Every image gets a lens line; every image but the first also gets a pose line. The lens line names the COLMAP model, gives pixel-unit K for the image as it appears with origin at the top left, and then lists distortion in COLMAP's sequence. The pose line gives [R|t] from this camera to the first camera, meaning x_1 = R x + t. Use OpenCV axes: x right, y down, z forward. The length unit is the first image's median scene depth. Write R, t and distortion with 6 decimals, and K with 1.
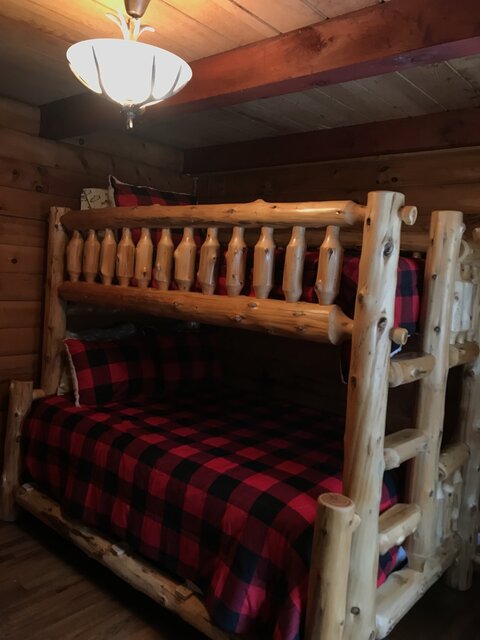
lens RADIAL K [[519.8, 0, 240.0], [0, 519.8, 320.0], [0, 0, 1]] dist [0.094133, -0.138911]
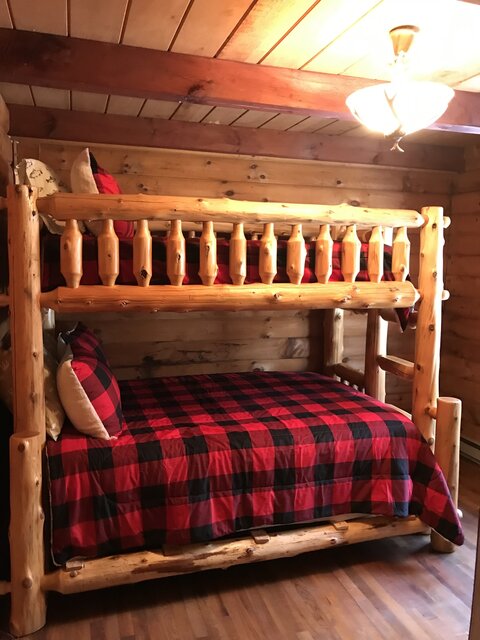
lens RADIAL K [[519.8, 0, 240.0], [0, 519.8, 320.0], [0, 0, 1]] dist [0.094133, -0.138911]
pose [[0.516545, -0.171368, 0.838936, -1.019095], [0.098862, 0.985152, 0.140365, -0.133767], [-0.850534, 0.010434, 0.525817, 0.472544]]
